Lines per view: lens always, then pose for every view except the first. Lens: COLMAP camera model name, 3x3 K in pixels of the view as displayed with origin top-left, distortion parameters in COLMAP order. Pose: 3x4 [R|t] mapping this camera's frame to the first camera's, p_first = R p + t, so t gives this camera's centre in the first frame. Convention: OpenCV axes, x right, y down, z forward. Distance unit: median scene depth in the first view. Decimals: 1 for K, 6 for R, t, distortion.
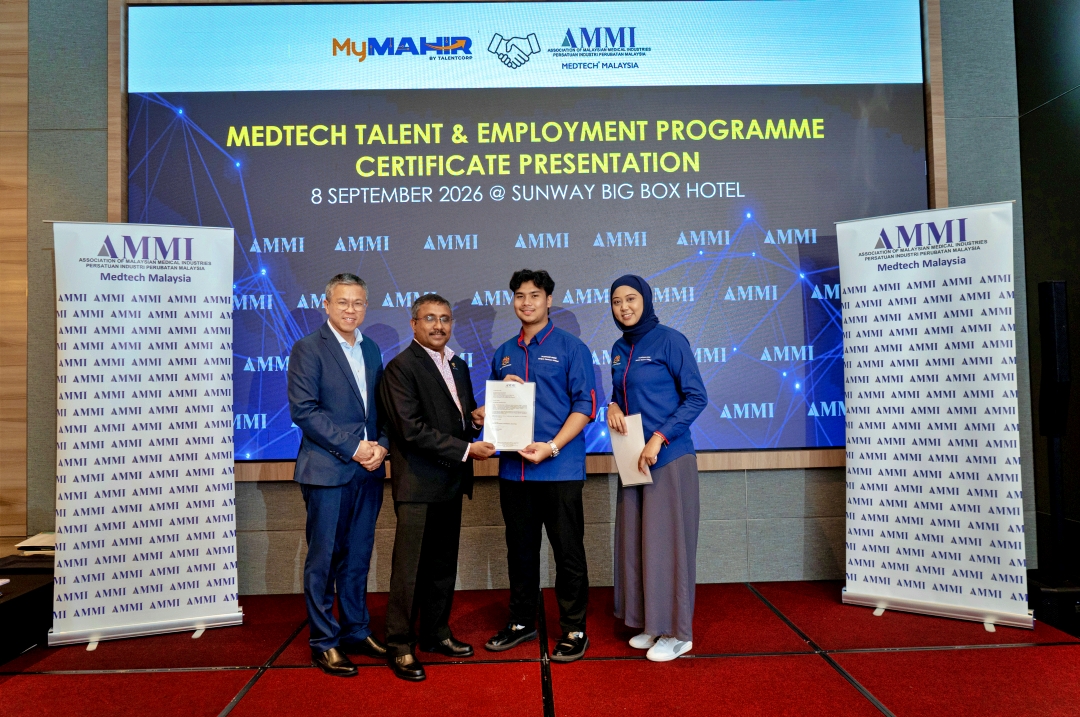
lens RADIAL K [[822.7, 0, 533.2], [0, 822.7, 350.6], [0, 0, 1]] dist [0.032229, 0.002980]
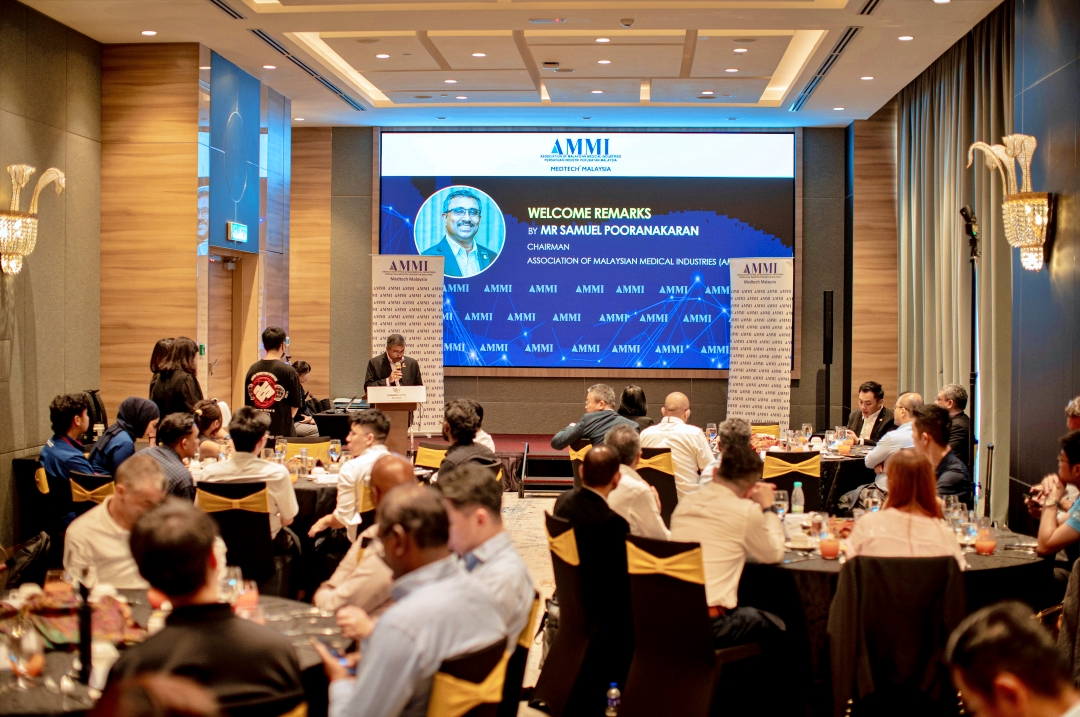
lens RADIAL K [[1623.5, 0, 543.4], [0, 1623.5, 358.6], [0, 0, 1]] dist [-0.117668, 0.000000]
pose [[0.997476, 0.030439, -0.064153, 0.153642], [-0.026871, 0.998082, 0.055771, -0.107164], [0.065728, -0.053907, 0.996380, -2.805952]]
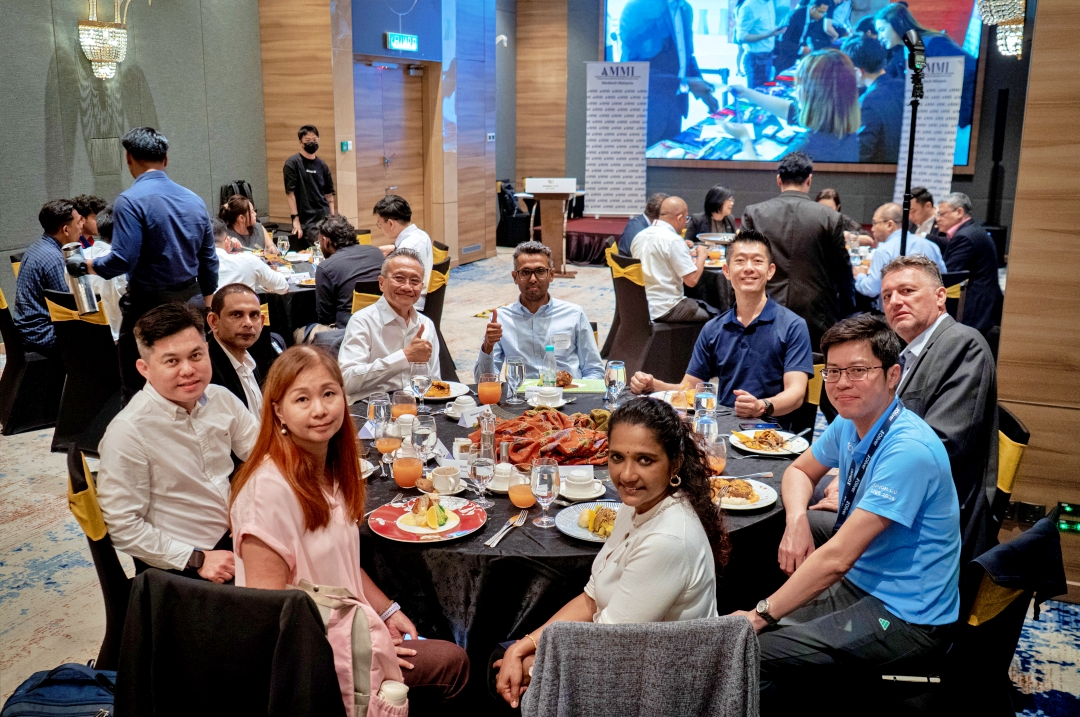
lens RADIAL K [[1076.0, 0, 534.5], [0, 1076.0, 358.9], [0, 0, 1]] dist [0.018070, 0.000000]
pose [[0.913221, 0.117188, -0.390250, 0.615126], [-0.013053, 0.965672, 0.259436, -0.105813], [0.407256, -0.231828, 0.883401, -1.962315]]
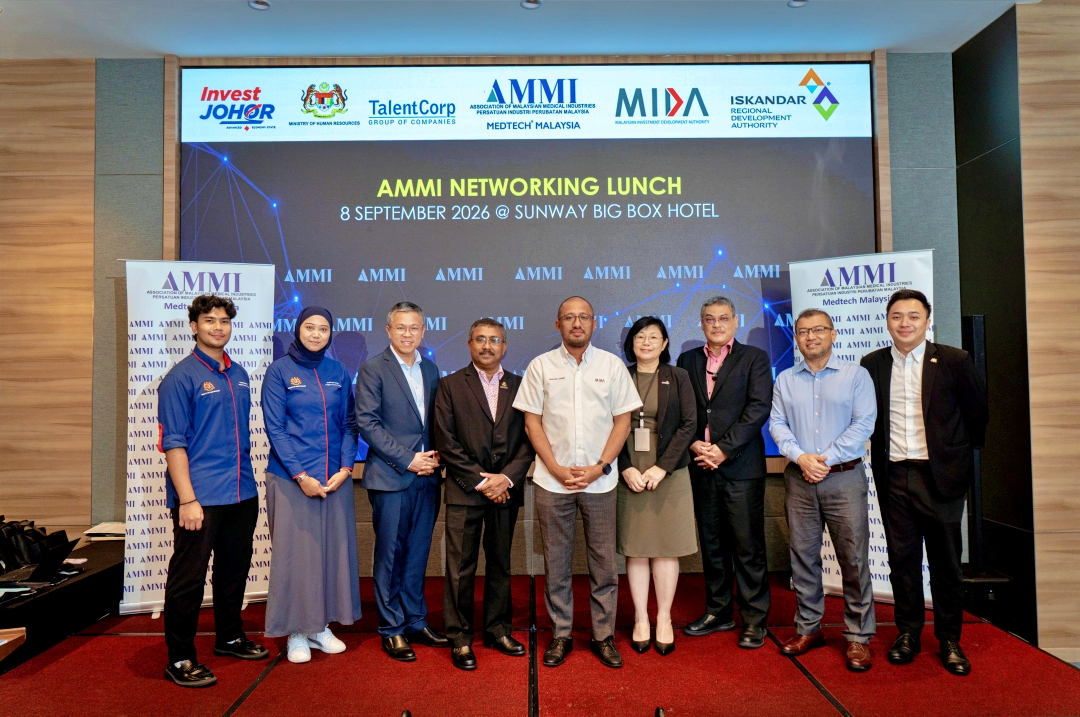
lens RADIAL K [[822.7, 0, 535.1], [0, 822.7, 359.2], [0, 0, 1]] dist [0.032229, 0.002980]
pose [[0.999942, 0.008641, -0.006412, 0.014599], [-0.008630, 0.999961, 0.001651, -0.015766], [0.006426, -0.001596, 0.999978, -0.149024]]
